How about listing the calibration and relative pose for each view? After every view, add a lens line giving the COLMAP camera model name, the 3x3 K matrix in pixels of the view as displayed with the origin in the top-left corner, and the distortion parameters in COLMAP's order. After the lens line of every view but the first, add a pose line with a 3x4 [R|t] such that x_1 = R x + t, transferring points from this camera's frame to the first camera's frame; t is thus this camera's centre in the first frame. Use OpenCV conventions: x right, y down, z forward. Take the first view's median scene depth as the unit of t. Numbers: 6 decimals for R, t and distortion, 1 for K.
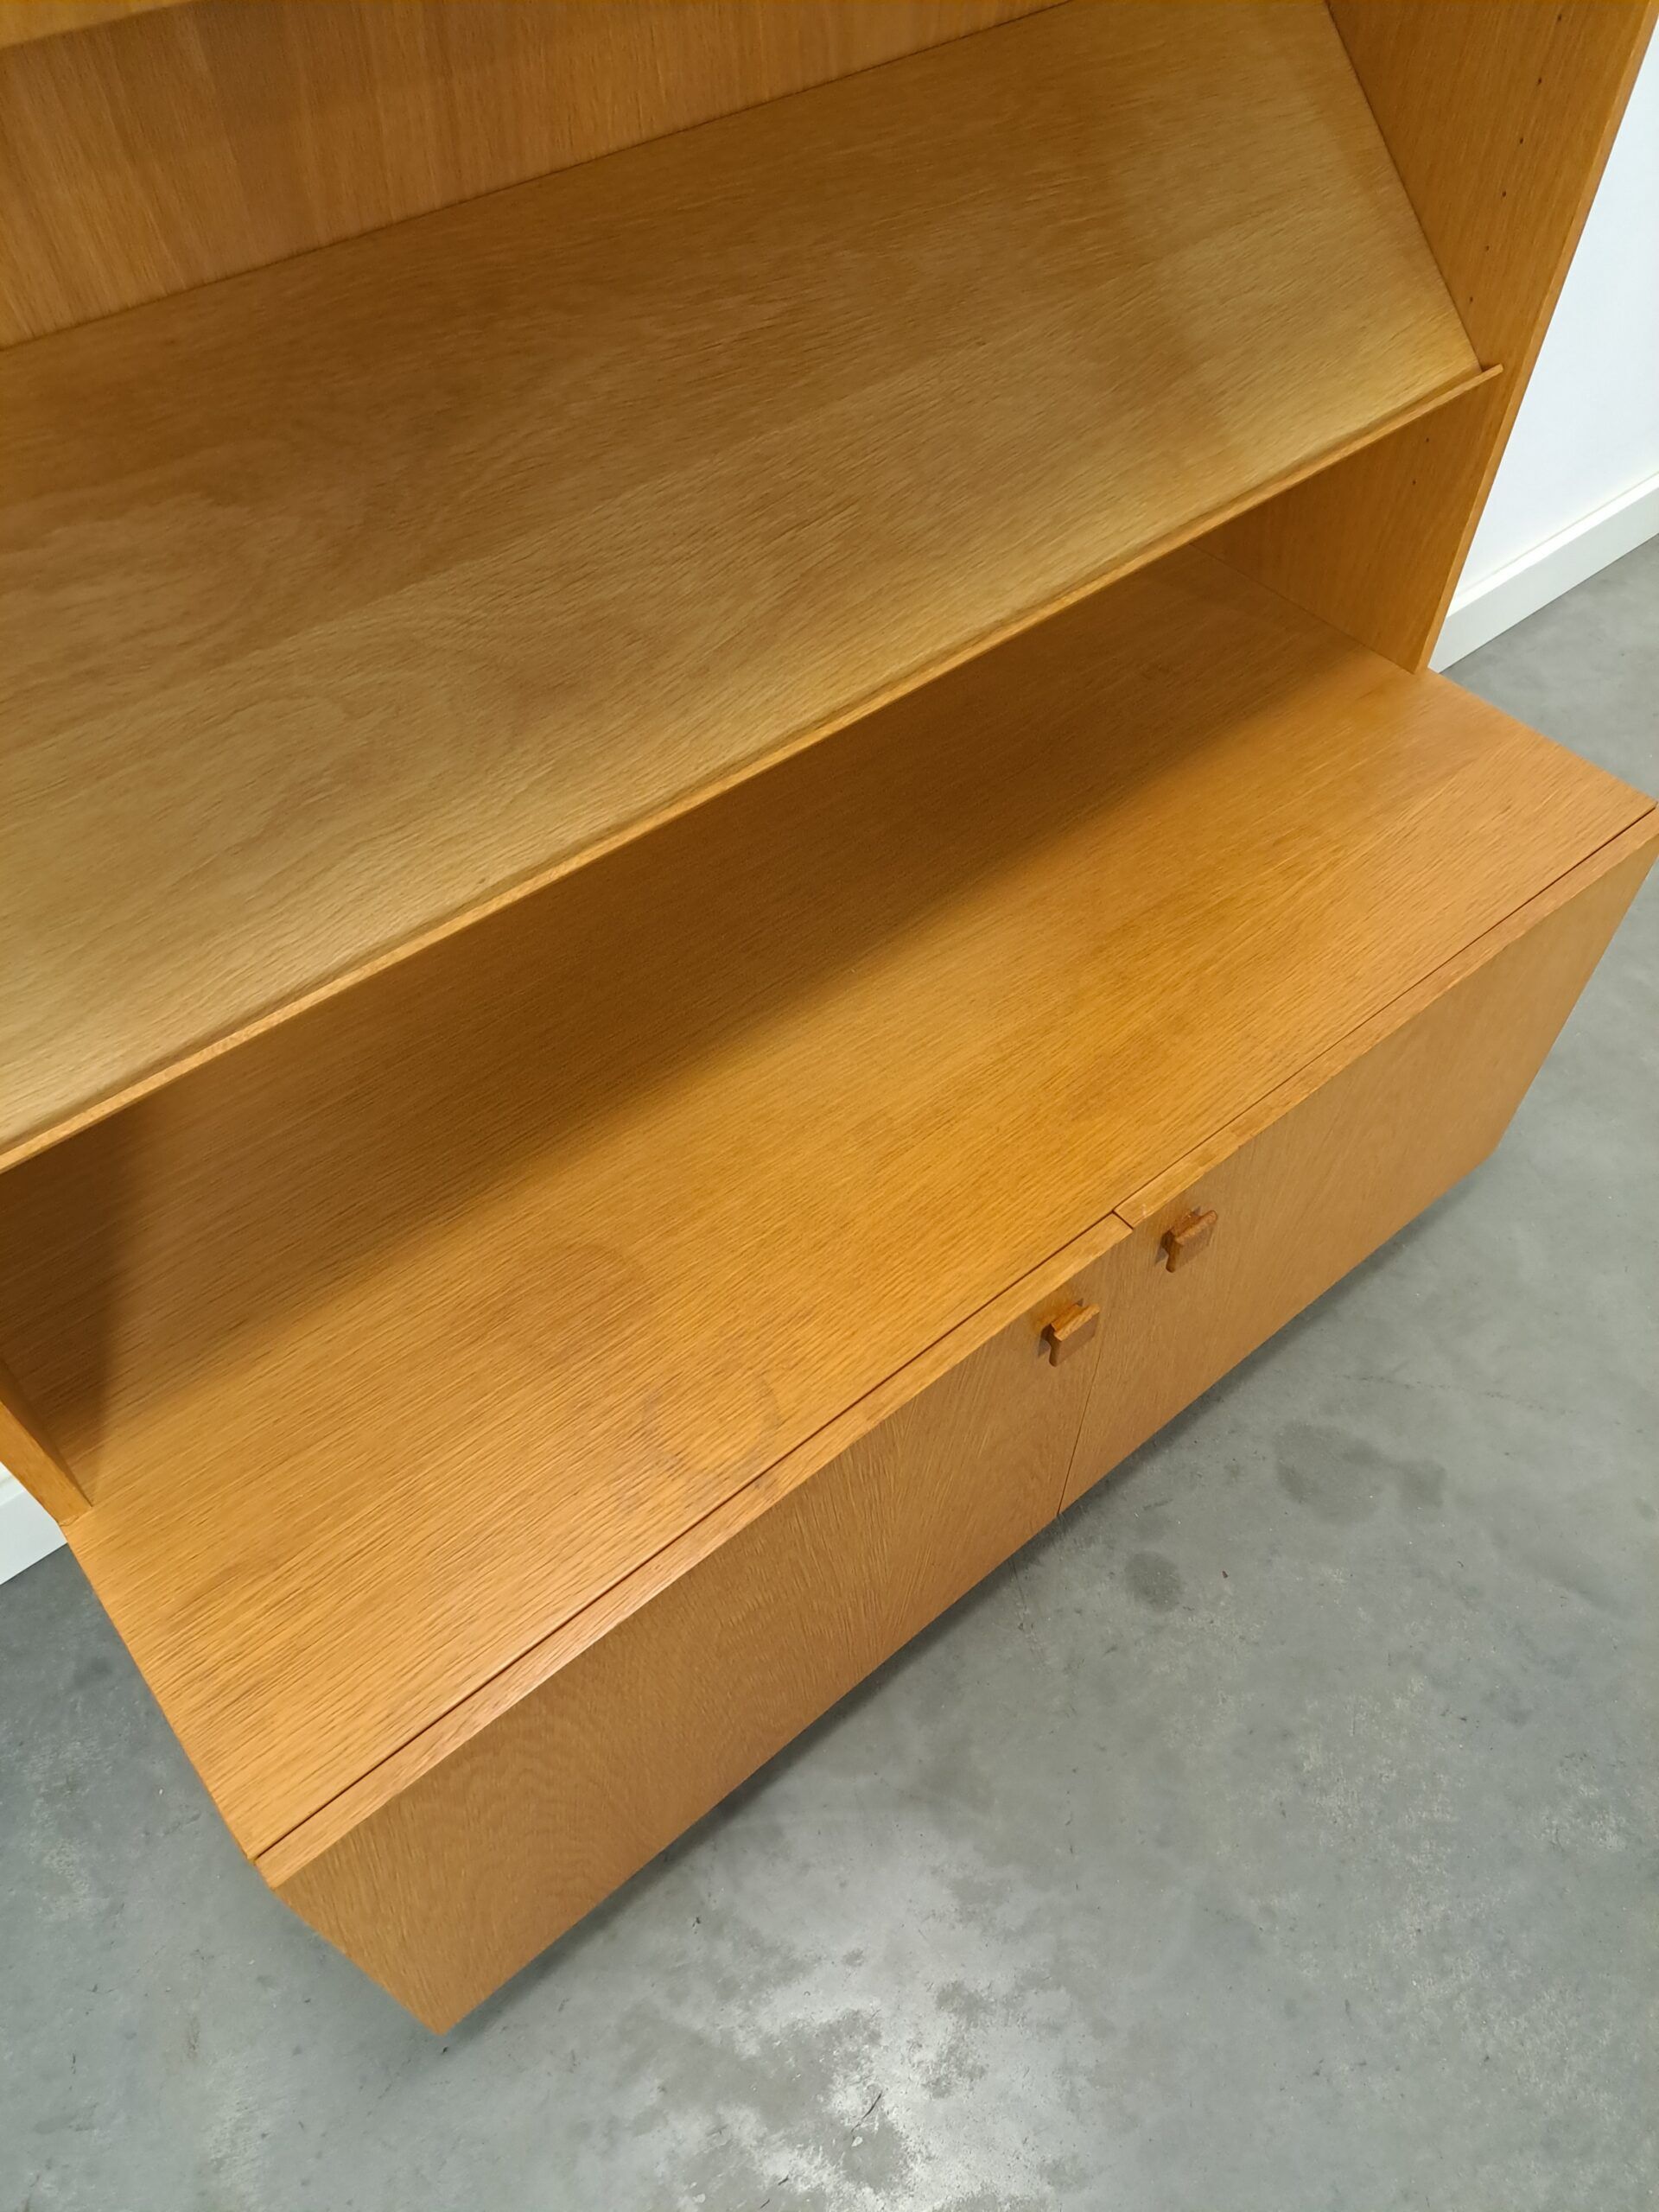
lens RADIAL K [[1589.6, 0, 841.8], [0, 1589.6, 1120.0], [0, 0, 1]] dist [0.054946, -0.044572]
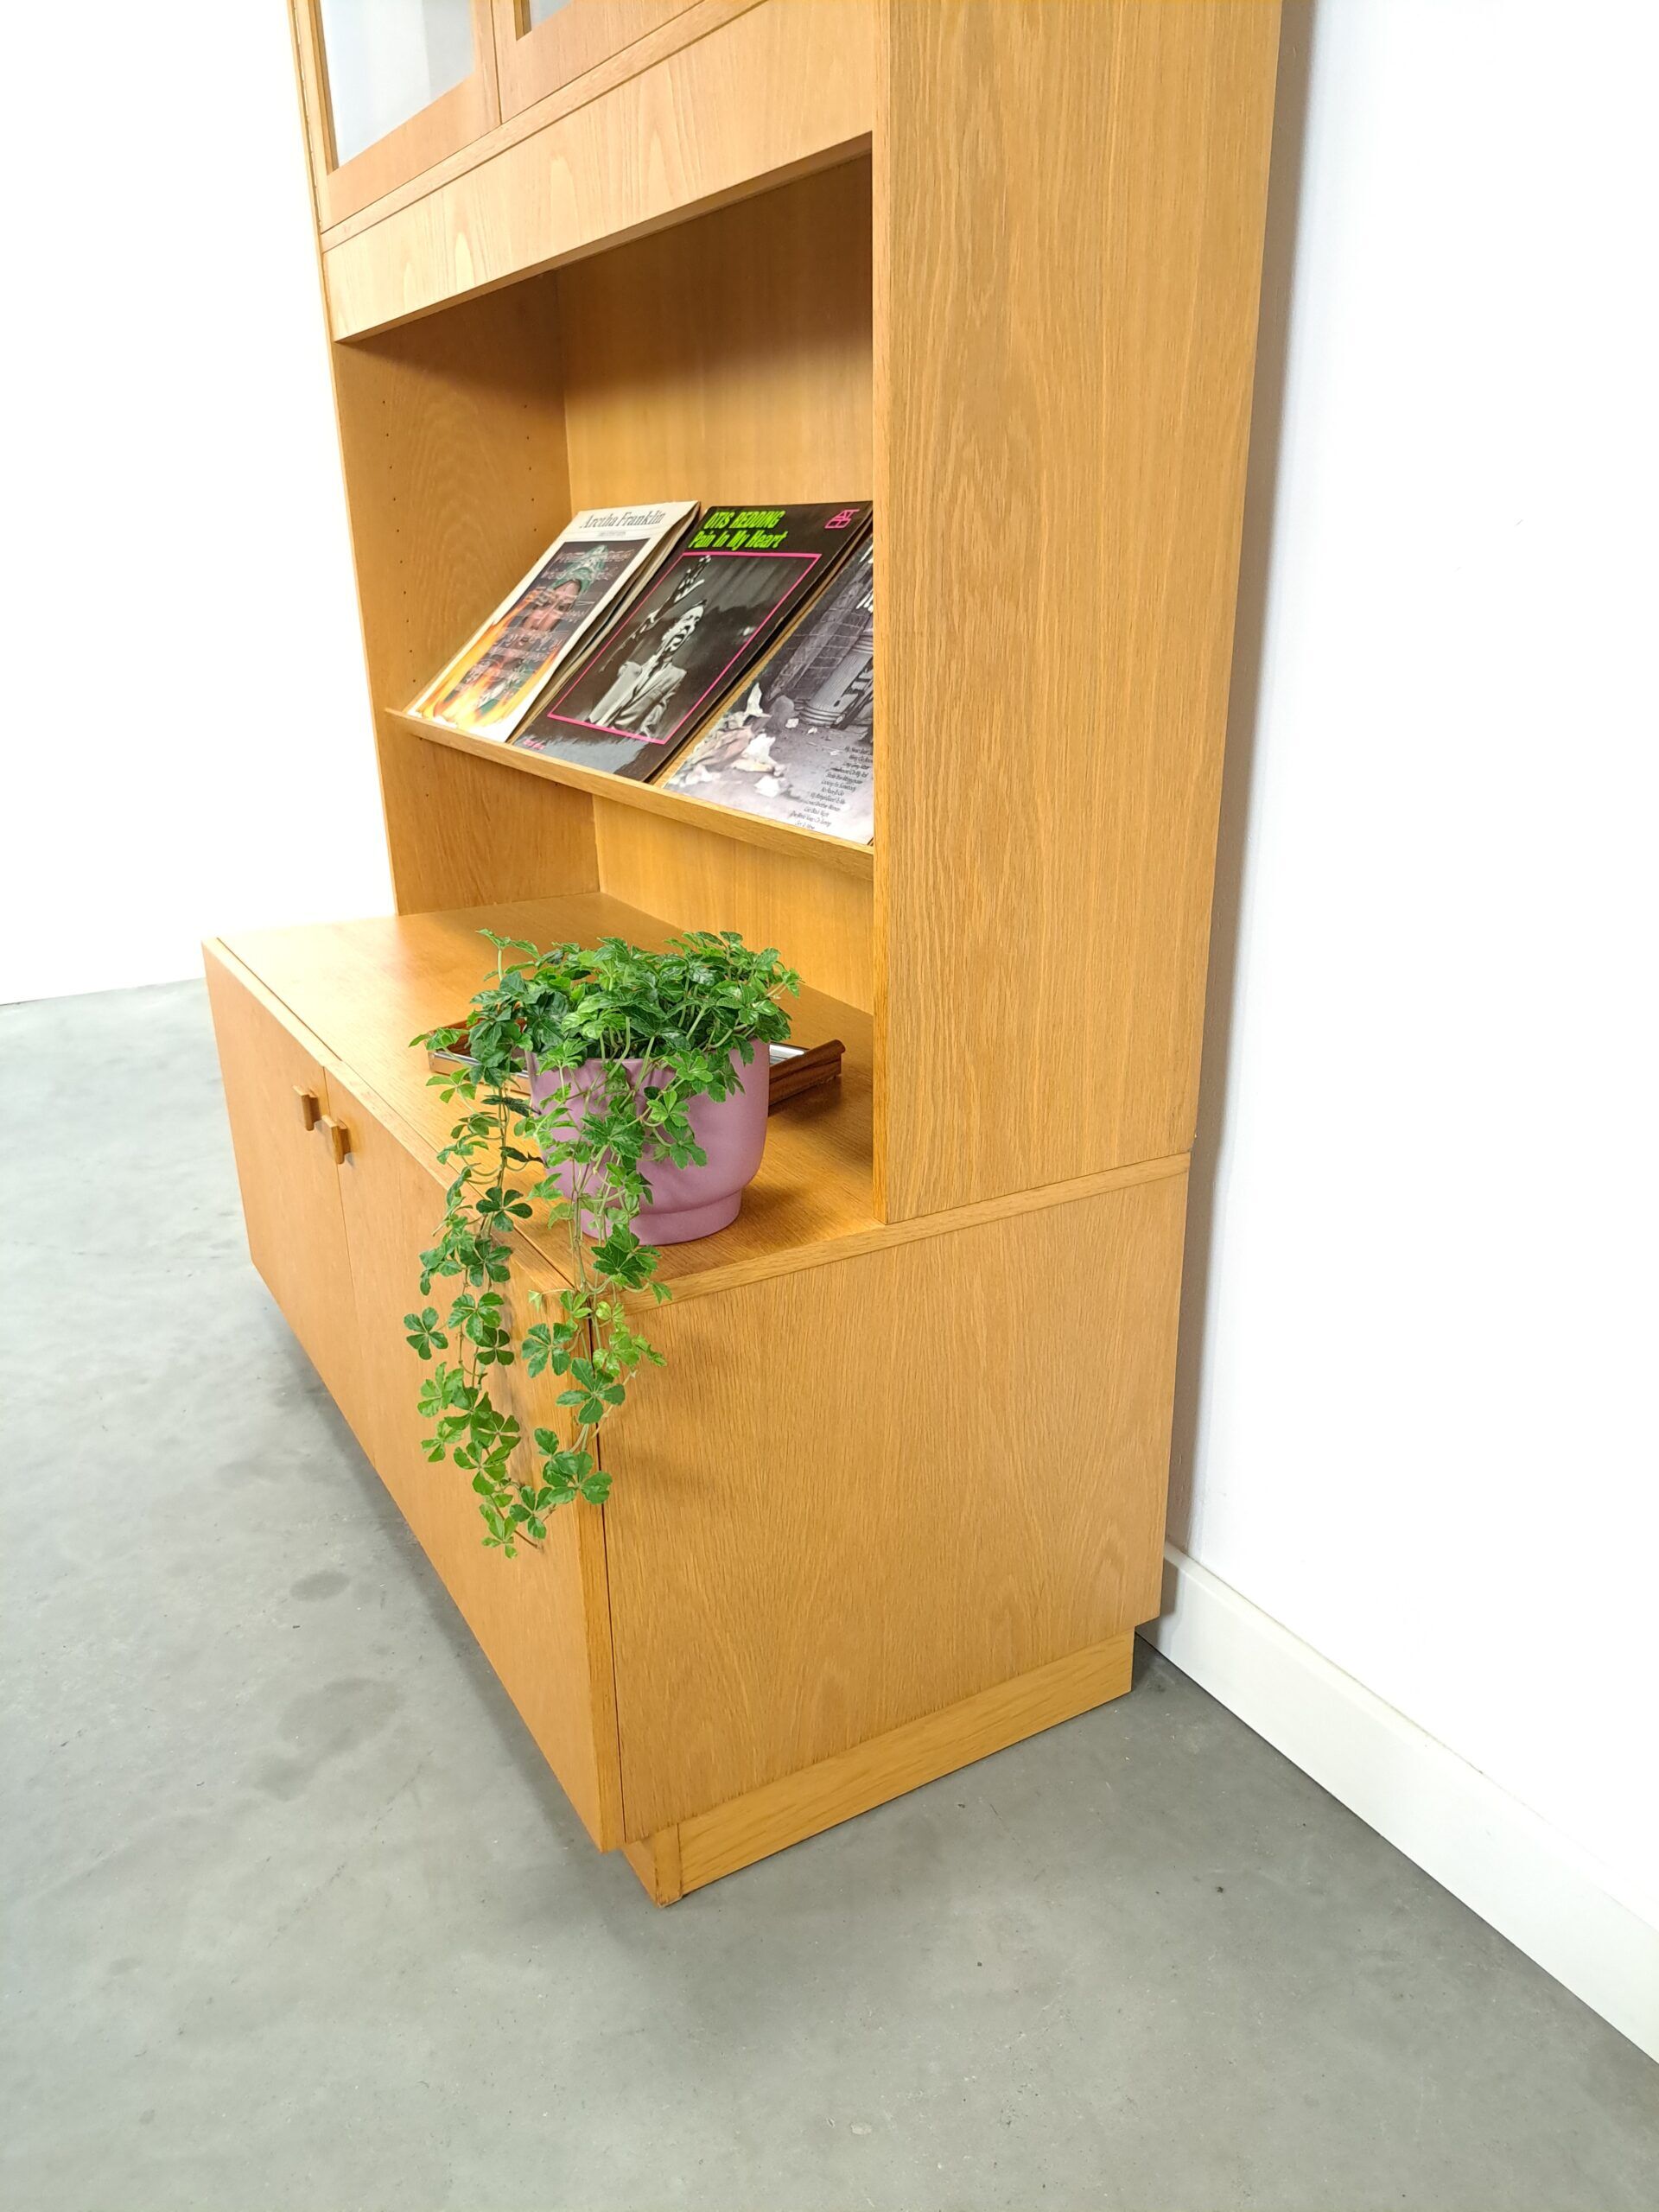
lens RADIAL K [[1584.2, 0, 847.2], [0, 1584.2, 1147.8], [0, 0, 1]] dist [0.026890, -0.009722]
pose [[-0.149785, 0.351309, -0.924200, 1.266573], [-0.779197, 0.533451, 0.329062, -0.638792], [0.608618, 0.769423, 0.193836, 0.905963]]
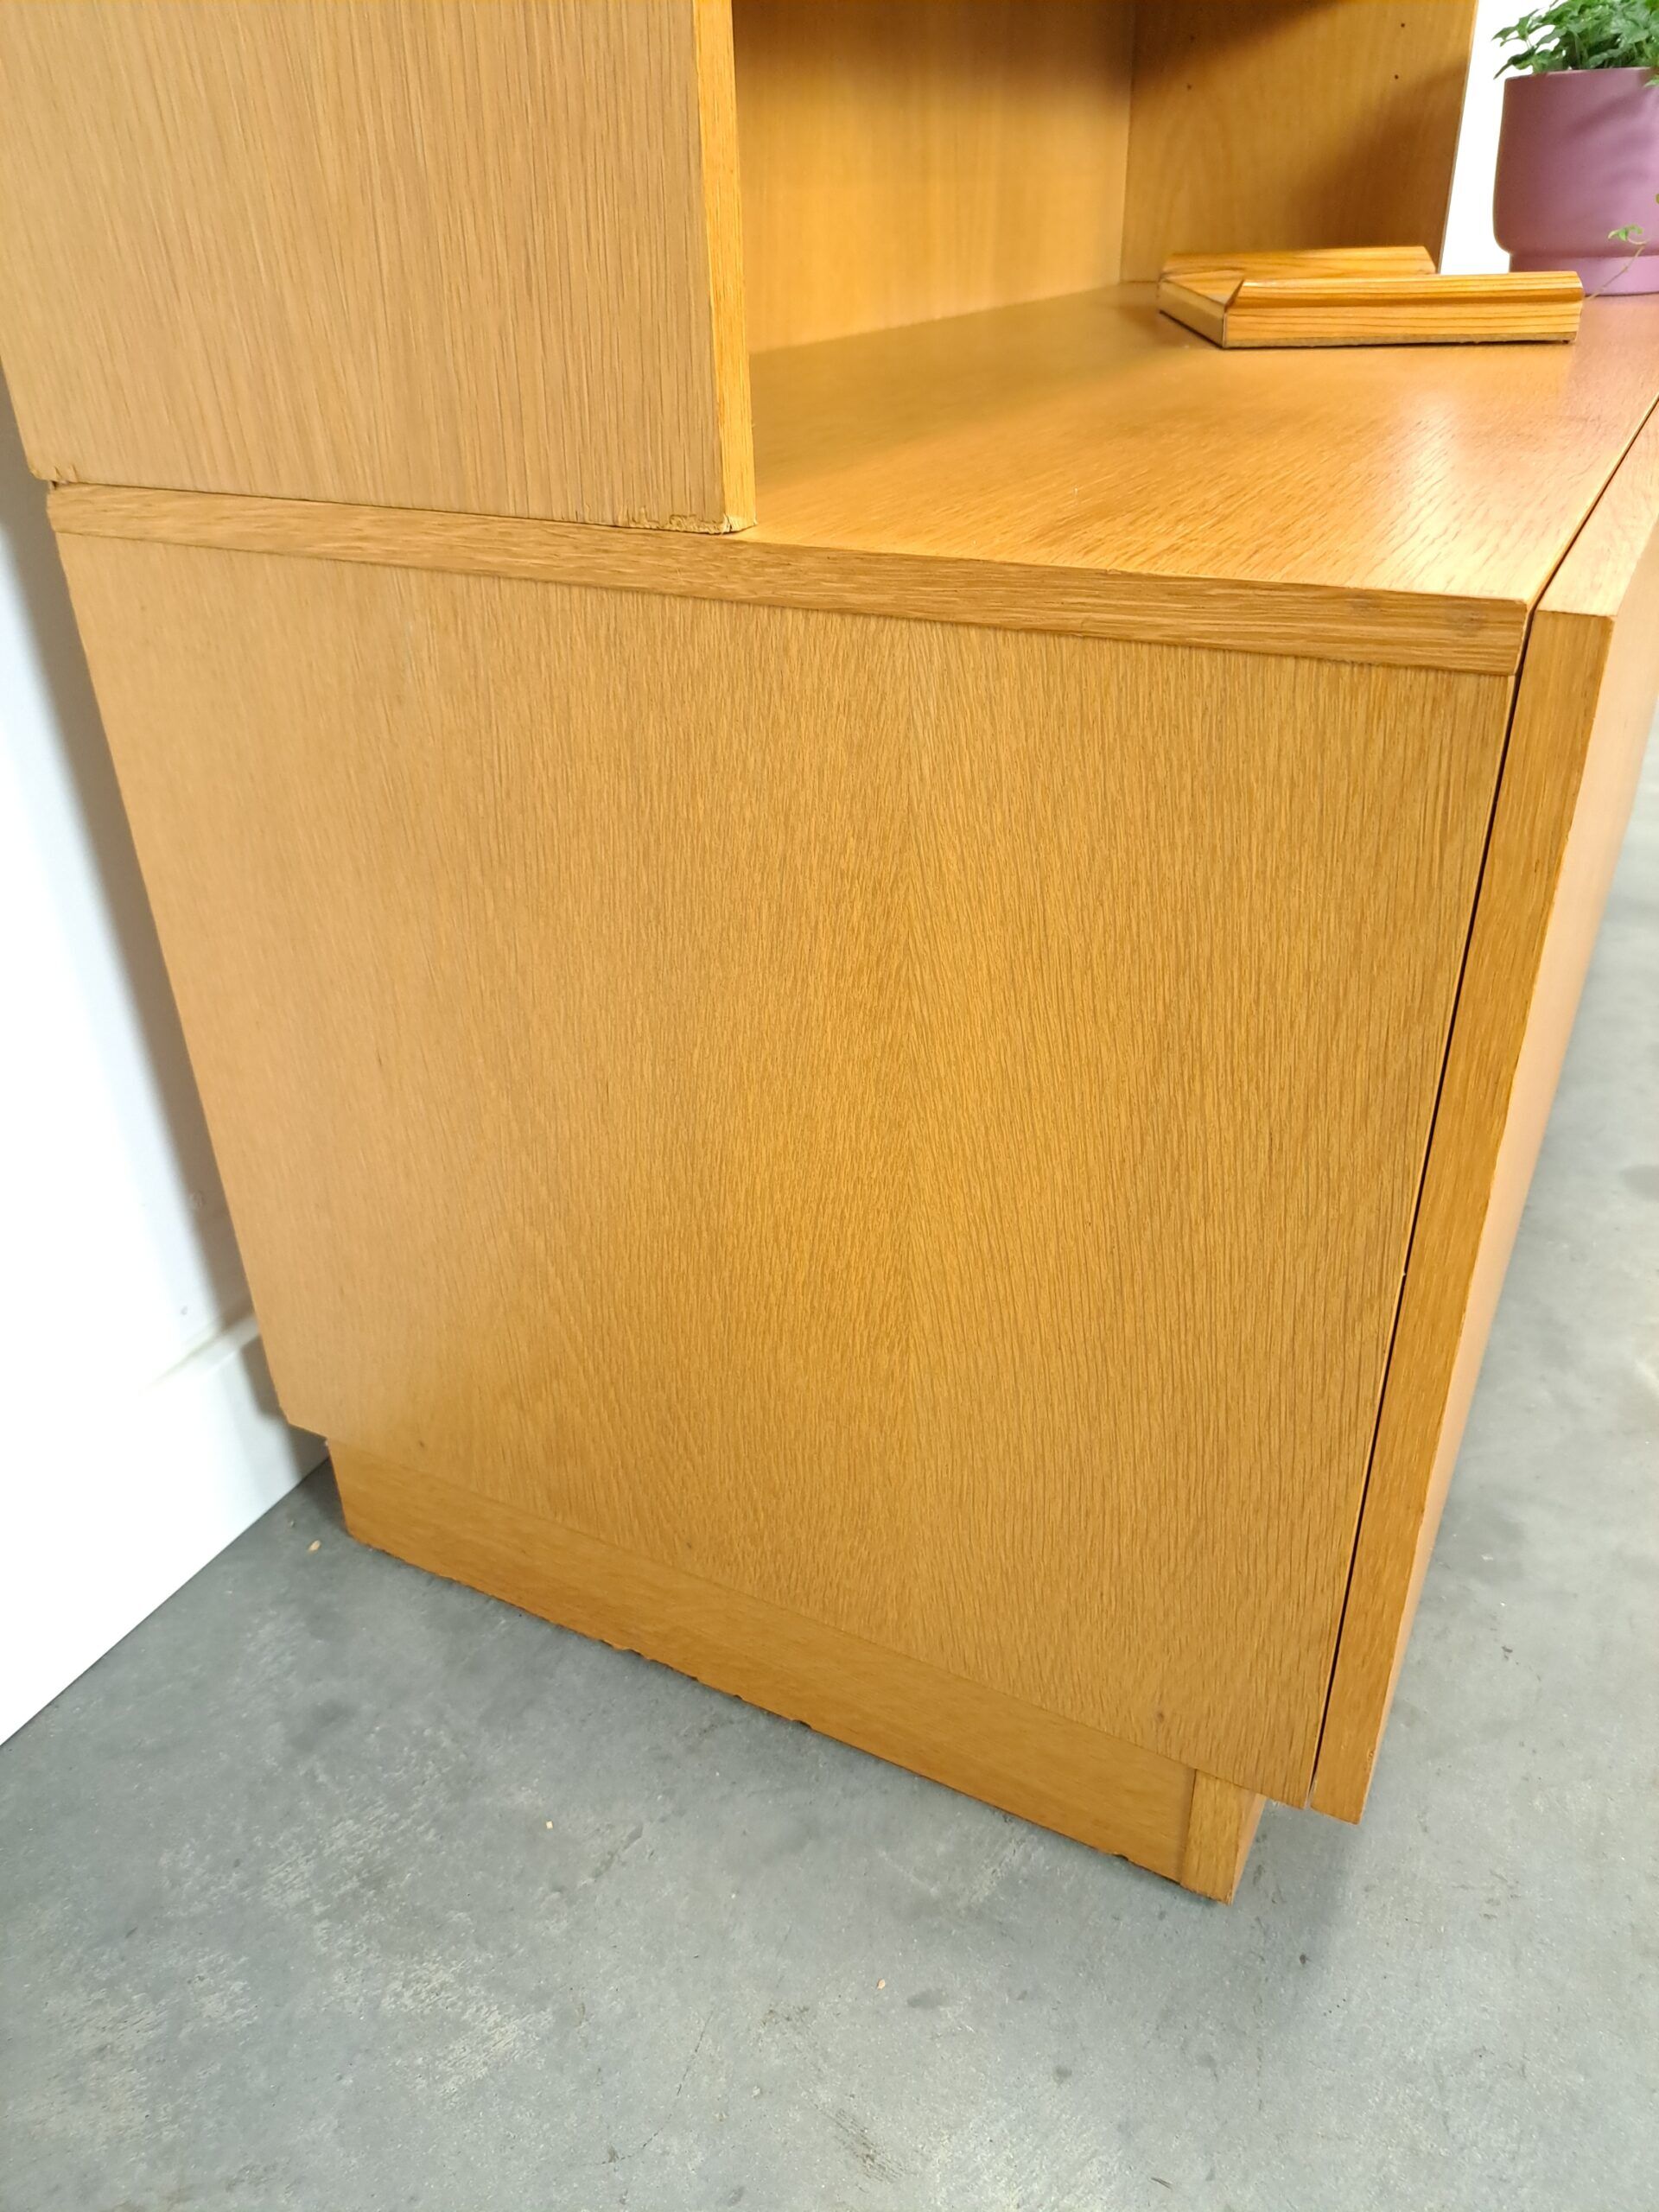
lens RADIAL K [[1606.0, 0, 871.3], [0, 1606.0, 1109.9], [0, 0, 1]] dist [0.002877, 0.003455]
pose [[0.913980, -0.220411, 0.340675, -0.491855], [0.334358, 0.884786, -0.324591, 0.450390], [-0.229881, 0.410577, 0.882373, 0.446184]]
